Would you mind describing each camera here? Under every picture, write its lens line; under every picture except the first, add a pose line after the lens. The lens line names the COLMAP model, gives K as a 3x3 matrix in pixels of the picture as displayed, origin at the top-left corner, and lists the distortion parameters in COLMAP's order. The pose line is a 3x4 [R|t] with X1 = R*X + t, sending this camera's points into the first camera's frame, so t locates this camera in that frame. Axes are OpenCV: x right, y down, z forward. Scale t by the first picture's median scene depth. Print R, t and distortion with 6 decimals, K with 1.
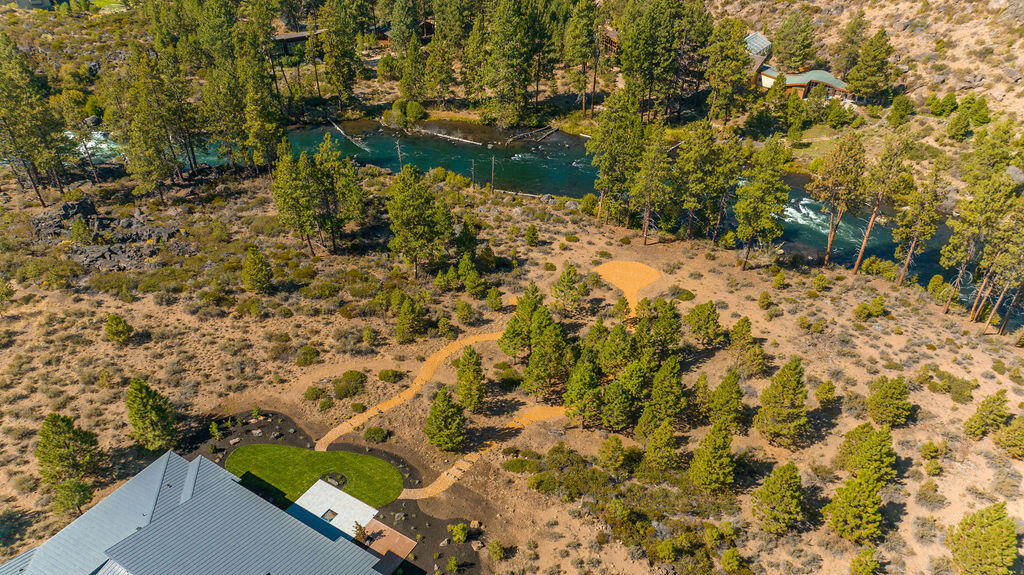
lens RADIAL K [[723.9, 0, 512.0], [0, 723.9, 287.5], [0, 0, 1]] dist [-0.036008, 0.028114]
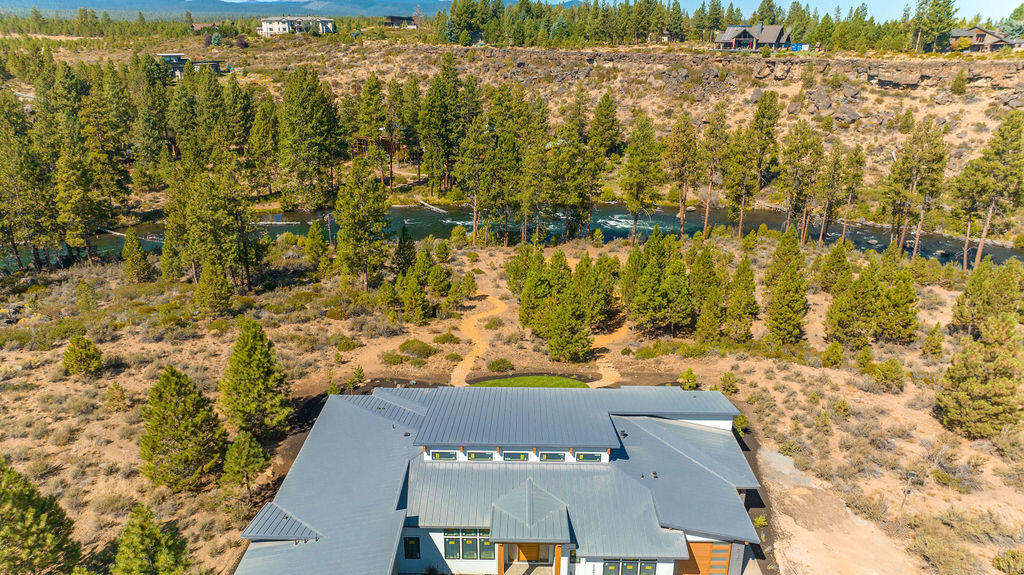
lens RADIAL K [[723.9, 0, 512.0], [0, 723.9, 287.5], [0, 0, 1]] dist [-0.036008, 0.028114]
pose [[0.860275, -0.165204, 0.482322, -0.495499], [0.281295, 0.942819, -0.178789, 0.232346], [-0.425206, 0.289483, 0.857555, 0.178287]]
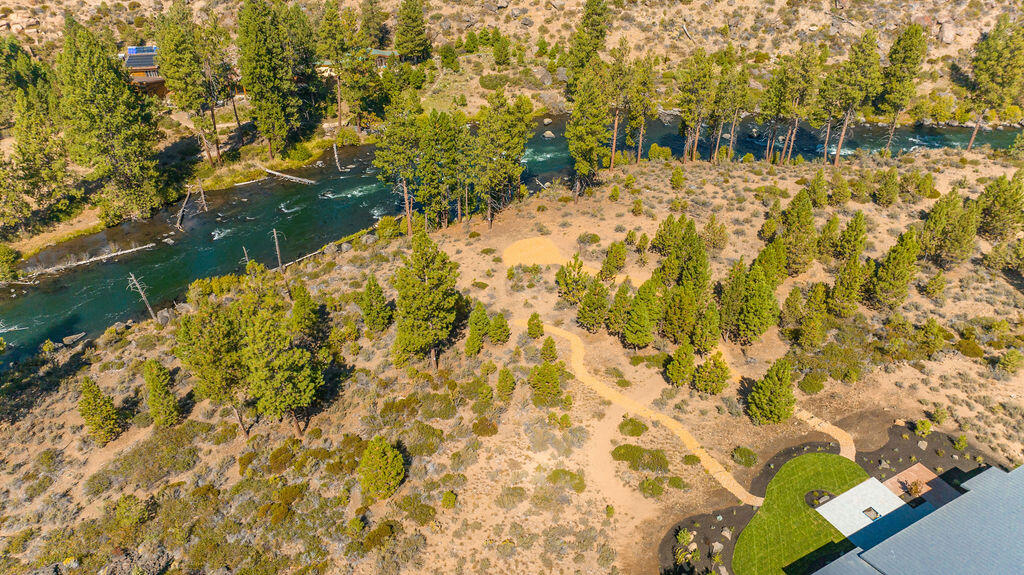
lens RADIAL K [[723.9, 0, 512.0], [0, 723.9, 287.5], [0, 0, 1]] dist [-0.036008, 0.028114]
pose [[0.500629, -0.480564, 0.720020, -0.746418], [0.485762, 0.844413, 0.225837, -0.270972], [-0.716523, 0.236698, 0.656177, 0.480588]]
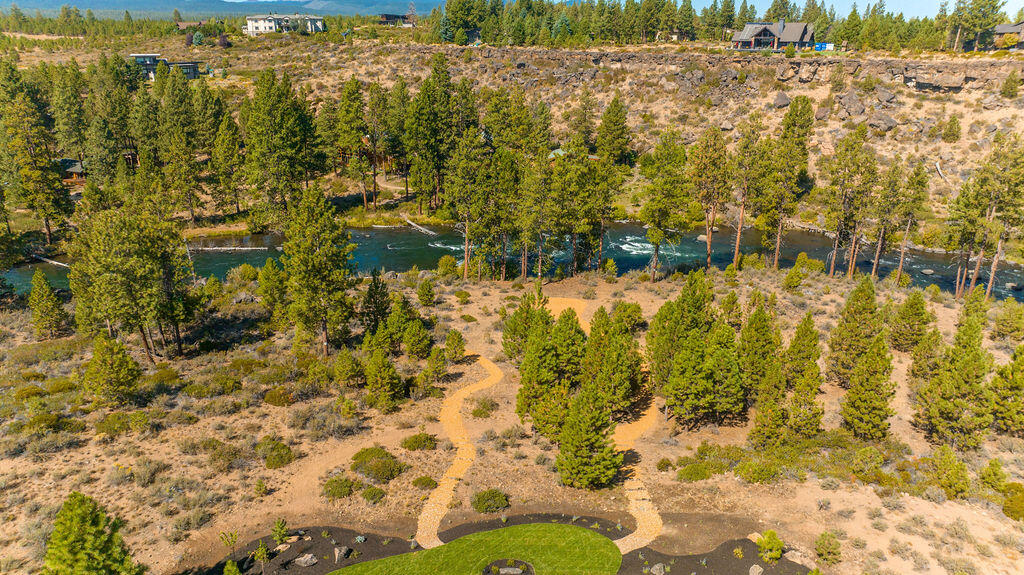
lens RADIAL K [[723.0, 0, 512.0], [0, 723.0, 287.5], [0, 0, 1]] dist [-0.052510, 0.061636]
pose [[0.860761, -0.166655, 0.480954, -0.371005], [0.281785, 0.942900, -0.177587, 0.123419], [-0.423896, 0.288385, 0.858572, 0.346419]]
